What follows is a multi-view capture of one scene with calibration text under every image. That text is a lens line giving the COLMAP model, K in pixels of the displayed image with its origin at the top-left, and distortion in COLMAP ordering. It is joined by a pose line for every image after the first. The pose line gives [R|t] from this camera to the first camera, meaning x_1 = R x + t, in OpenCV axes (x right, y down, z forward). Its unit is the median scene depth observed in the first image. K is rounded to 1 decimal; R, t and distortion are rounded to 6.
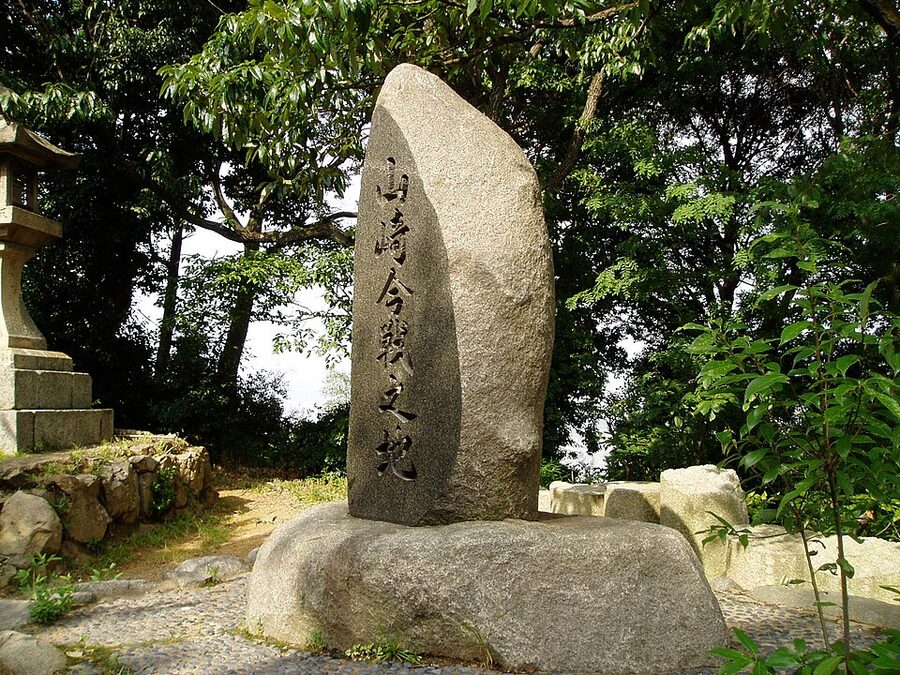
lens RADIAL K [[1059.7, 0, 449.8], [0, 1059.7, 338.1], [0, 0, 1]] dist [-0.053416, 0.000000]
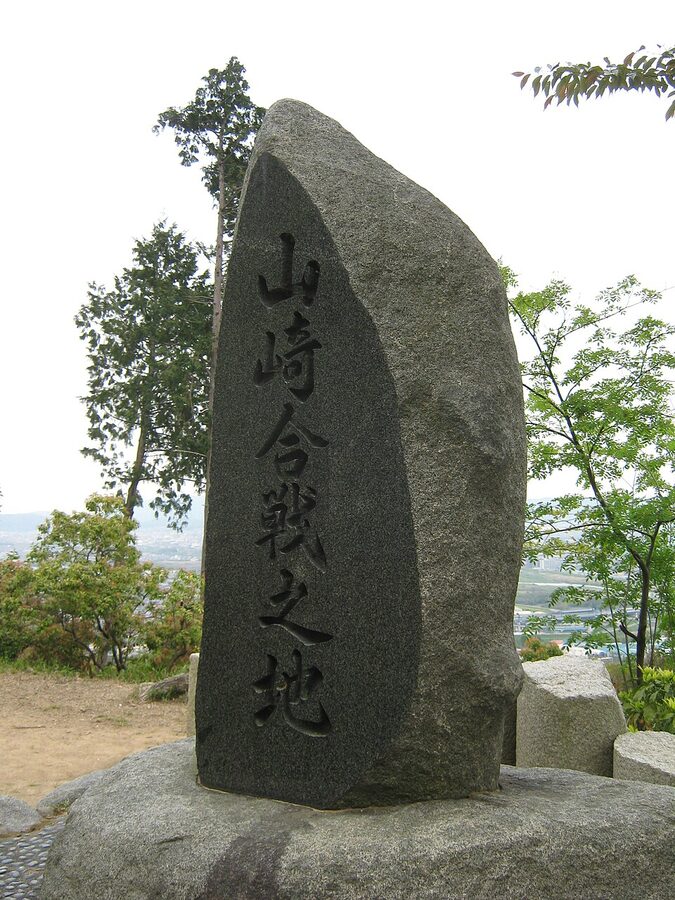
lens RADIAL K [[1059.7, 0, 337.8], [0, 1059.7, 449.3], [0, 0, 1]] dist [-0.053416, 0.000000]
pose [[0.964738, 0.026140, 0.261912, -0.195701], [-0.023327, 0.999632, -0.013843, -0.030702], [-0.262177, 0.007245, 0.964993, 0.373573]]
